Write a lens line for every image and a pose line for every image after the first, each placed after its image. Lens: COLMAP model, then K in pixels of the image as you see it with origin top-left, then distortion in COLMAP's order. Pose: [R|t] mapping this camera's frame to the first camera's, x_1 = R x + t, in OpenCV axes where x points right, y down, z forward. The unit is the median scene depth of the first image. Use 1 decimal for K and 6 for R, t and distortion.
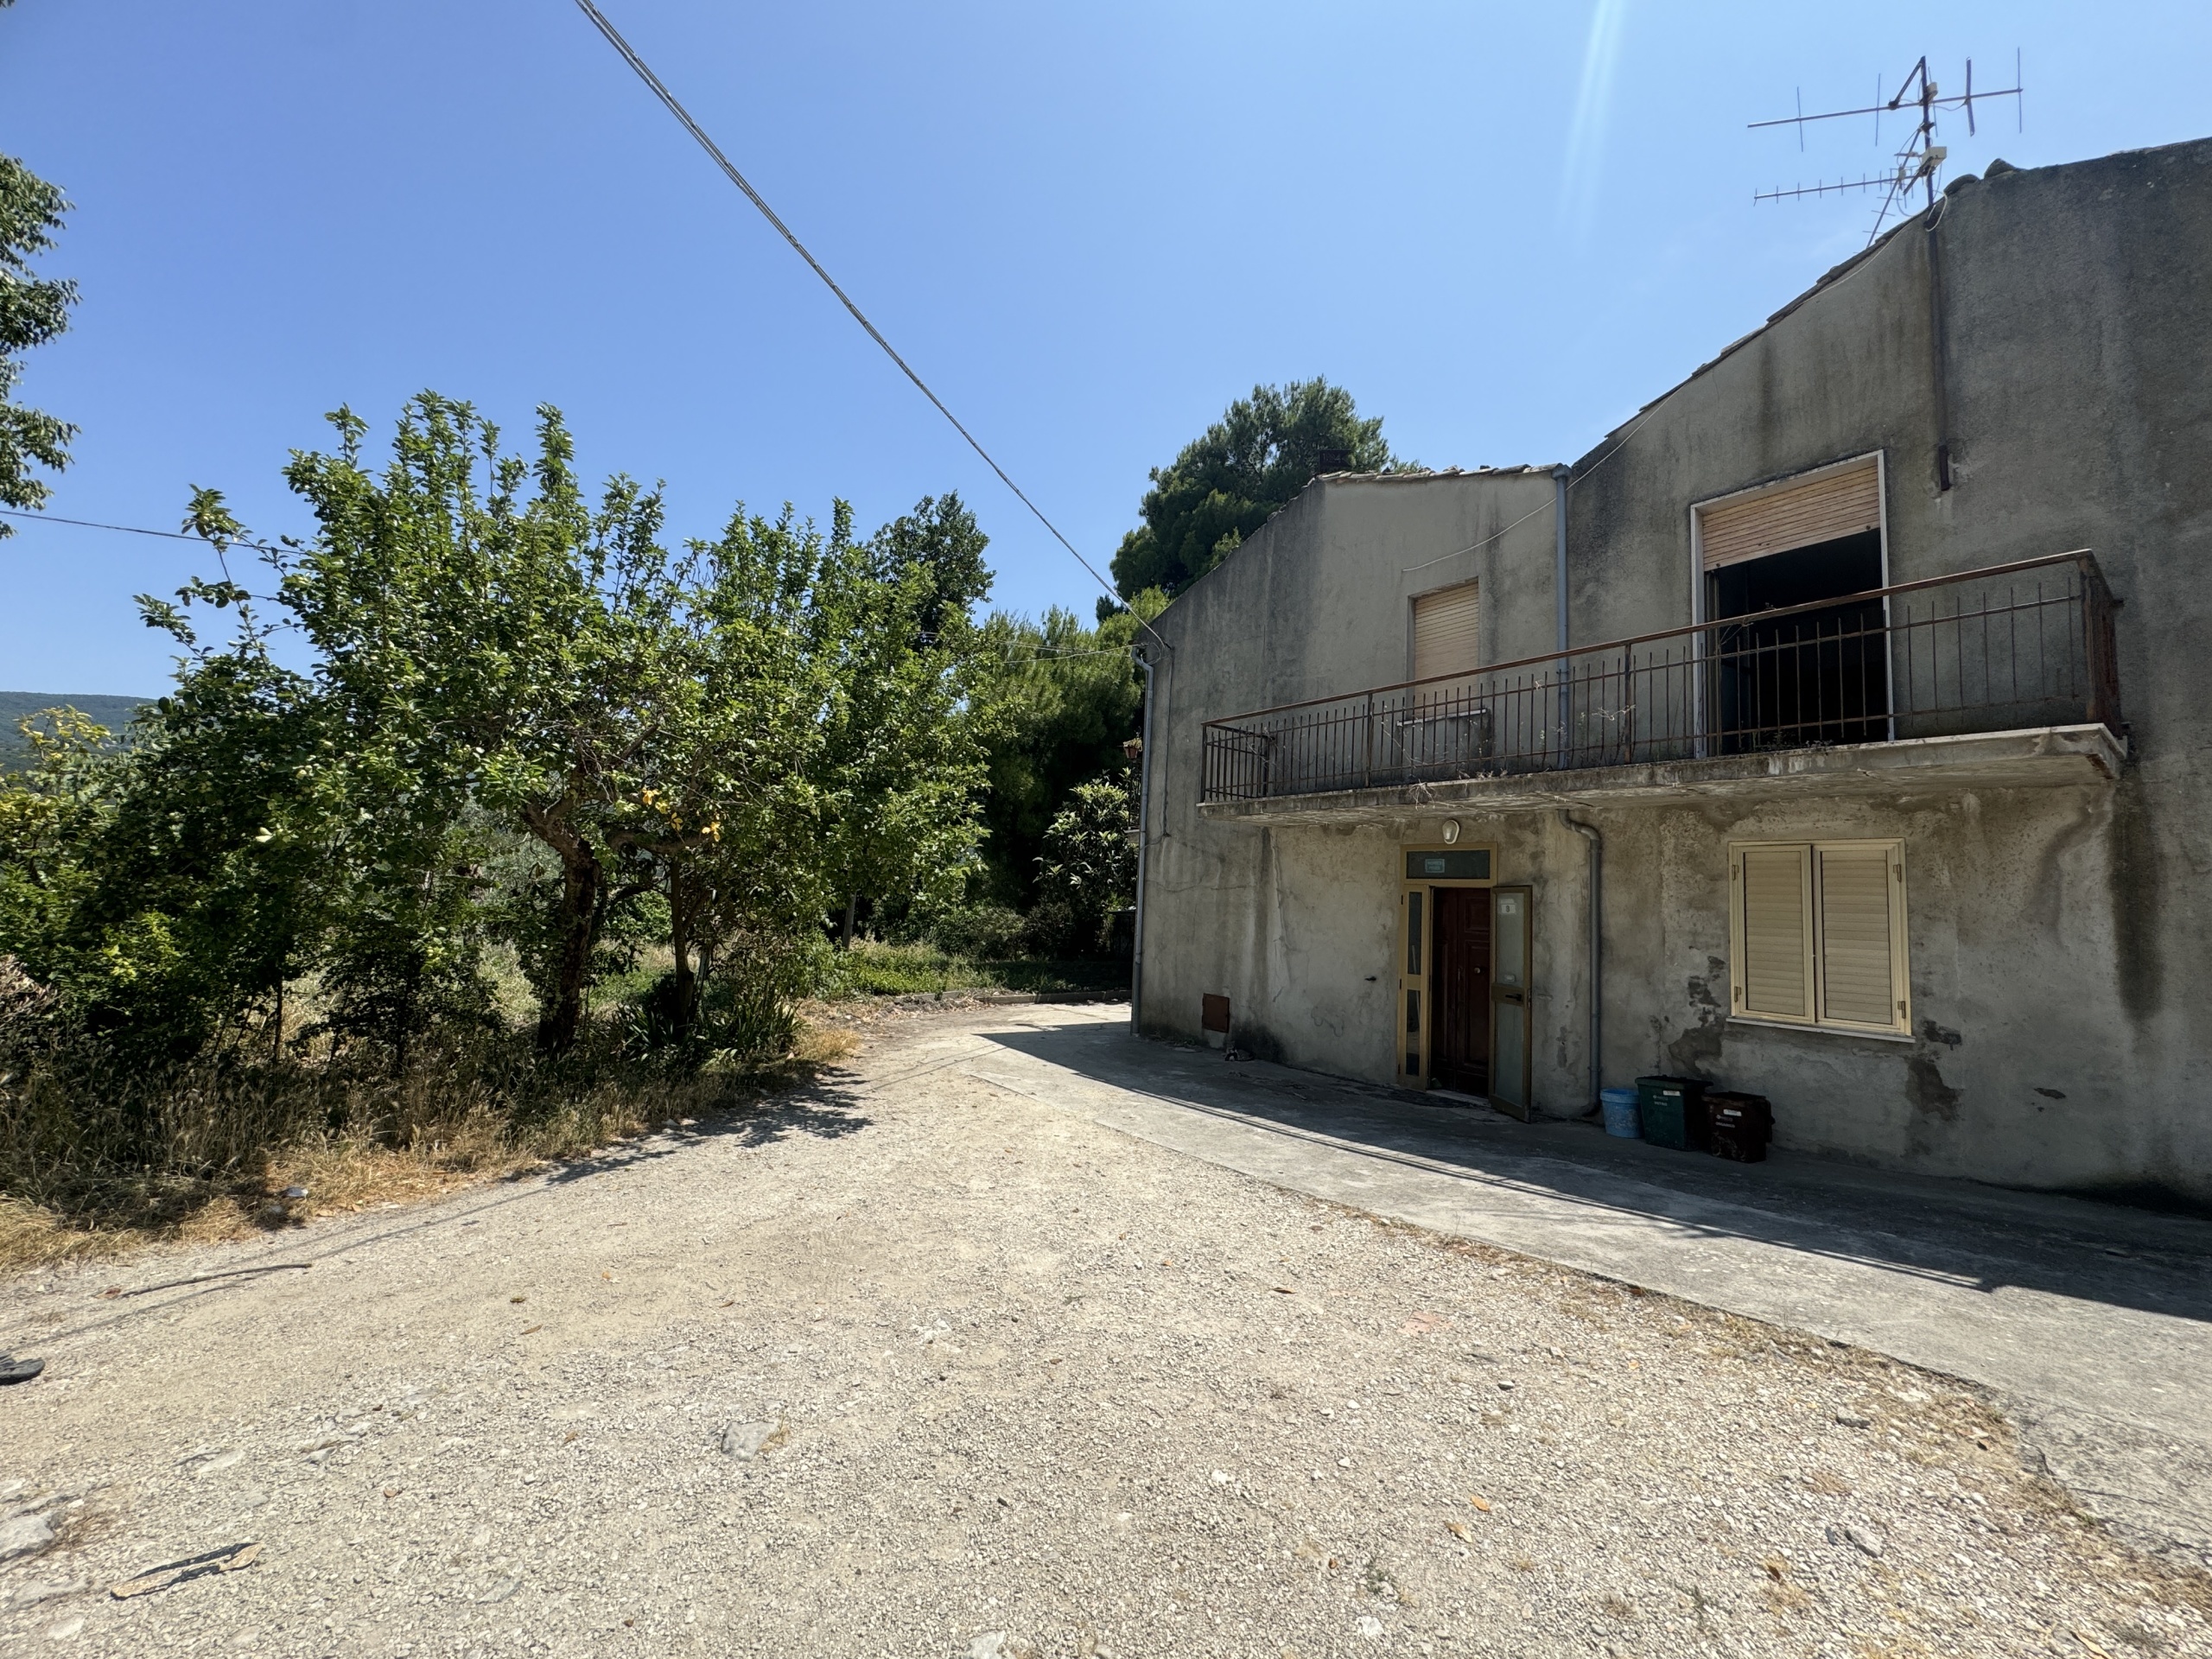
lens RADIAL K [[886.3, 0, 1096.1], [0, 886.3, 821.6], [0, 0, 1]] dist [-0.000723, 0.000512]
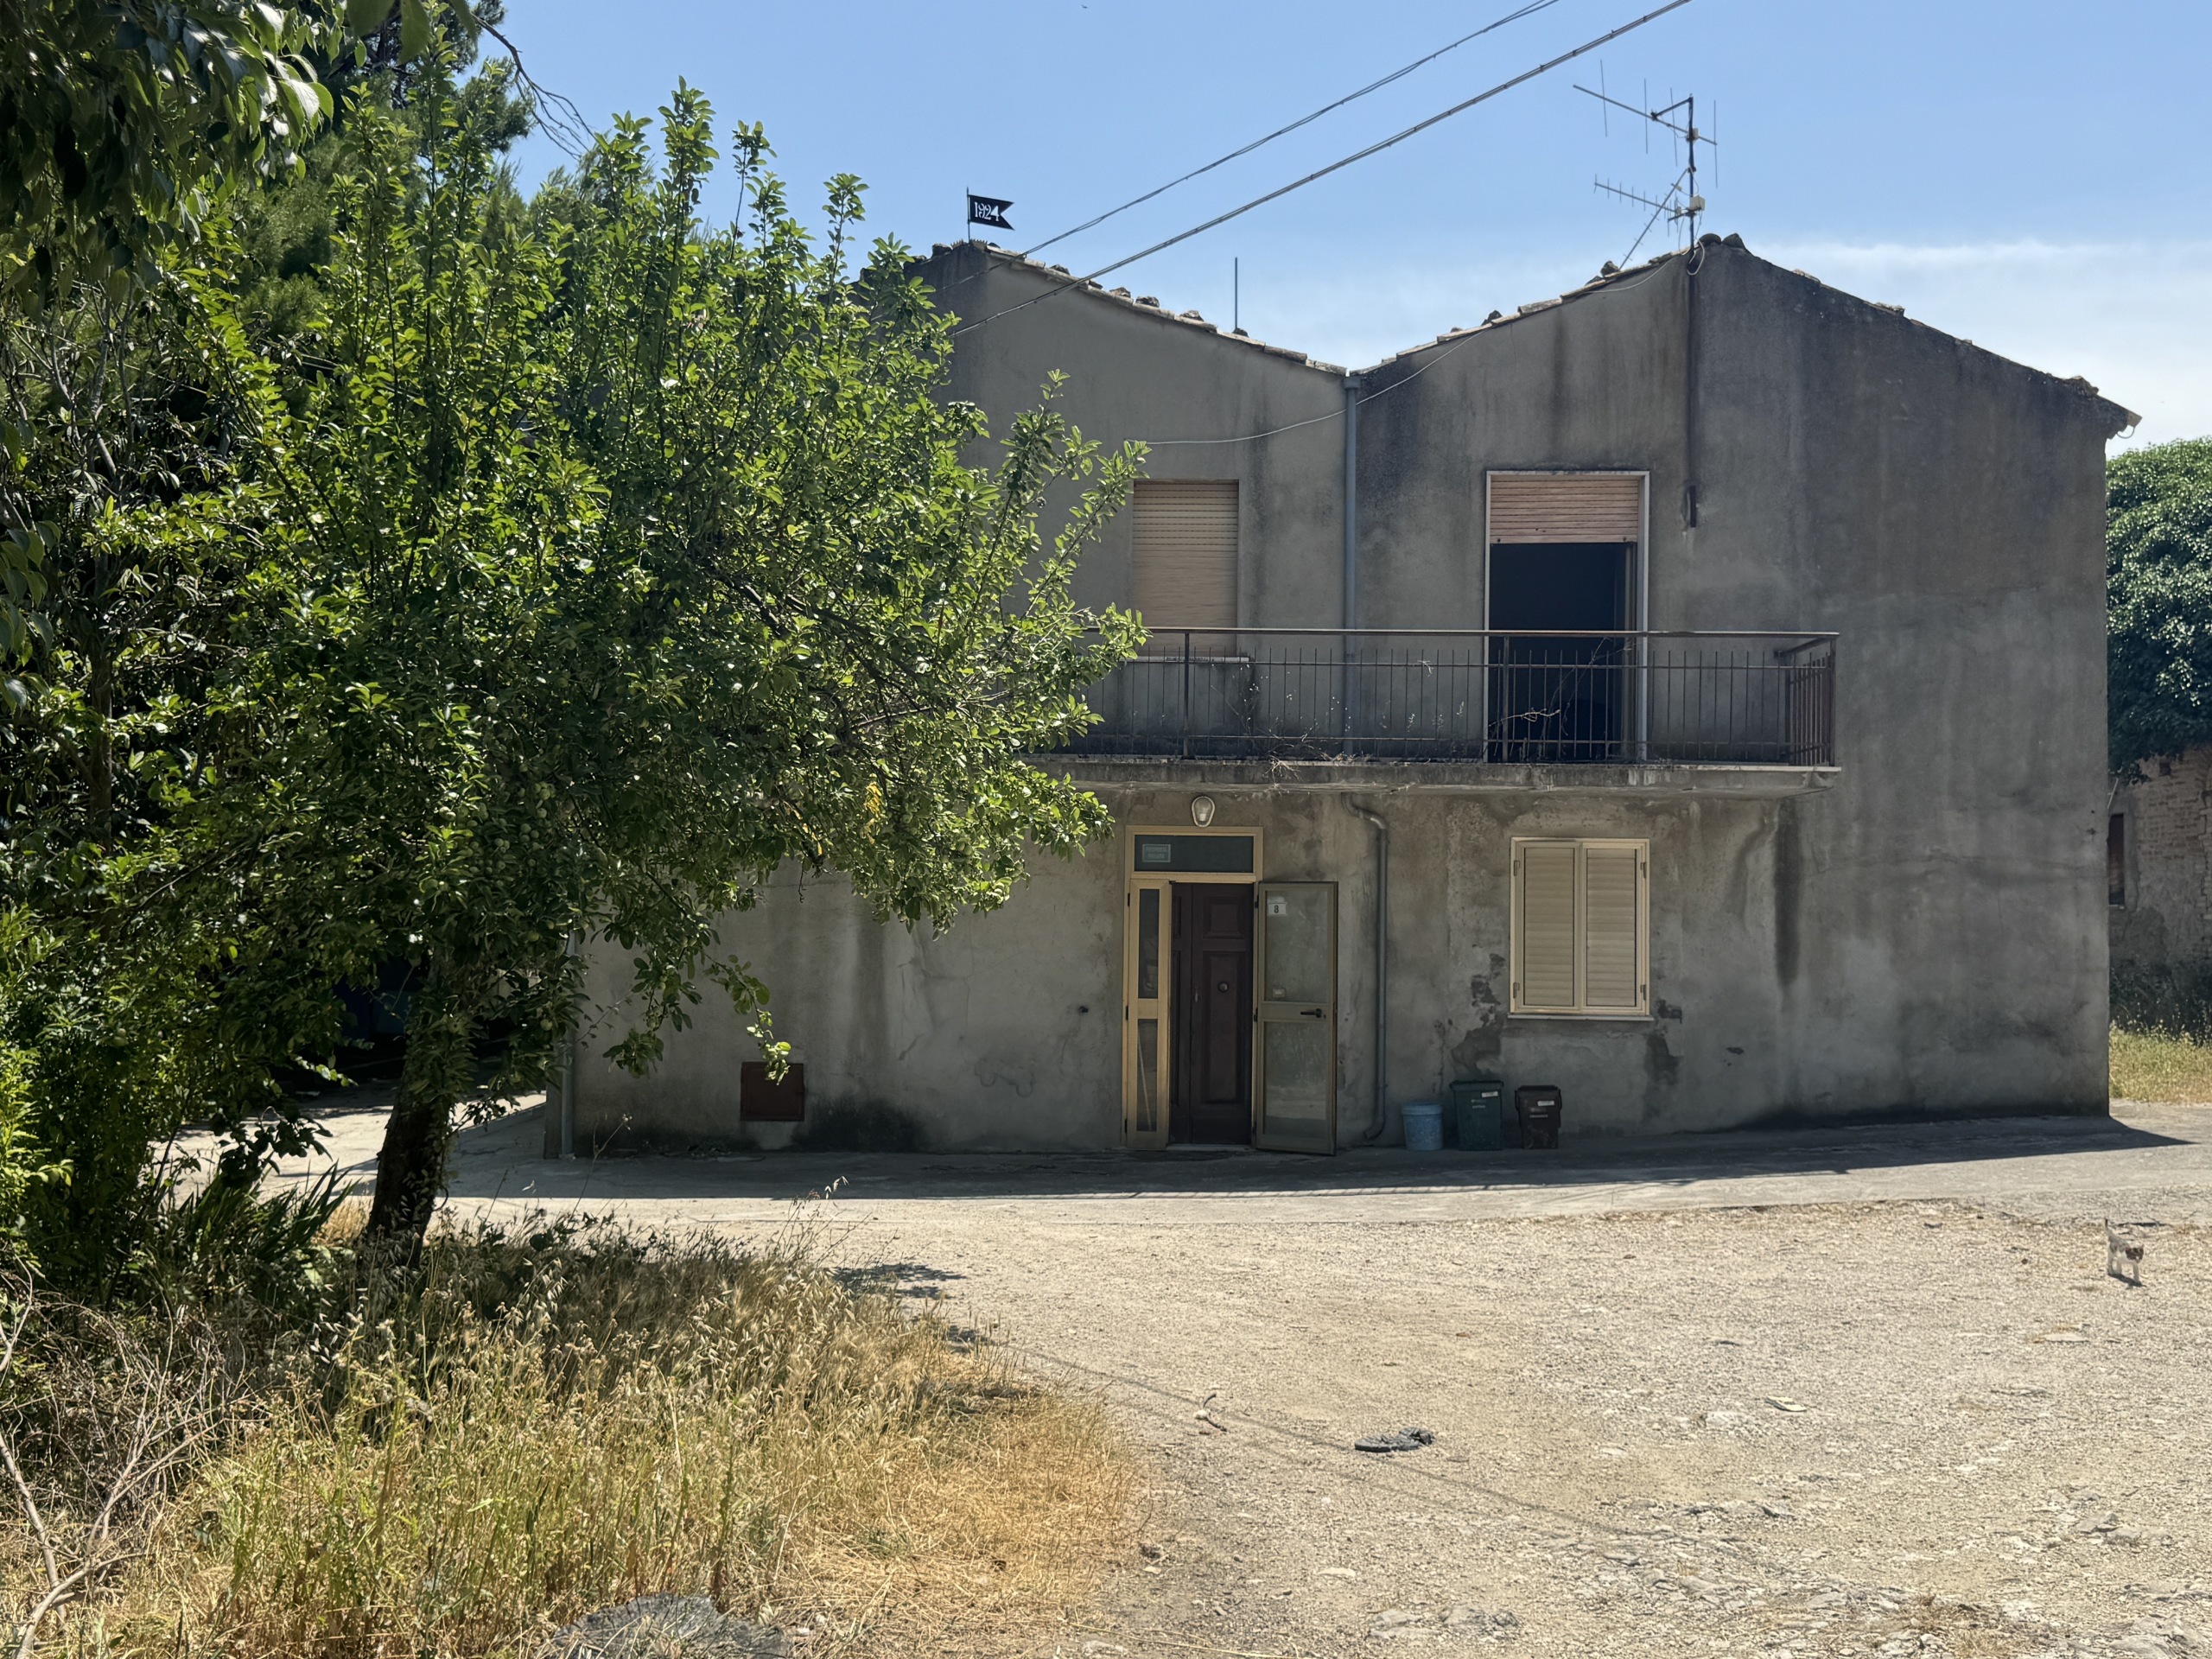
lens RADIAL K [[2130.7, 0, 1106.2], [0, 2130.7, 830.5], [0, 0, 1]] dist [0.113072, 0.000000]
pose [[0.612968, -0.007477, 0.790073, -1.367319], [-0.056715, 0.996959, 0.053437, -0.080921], [-0.788070, -0.077564, 0.610680, -0.085188]]
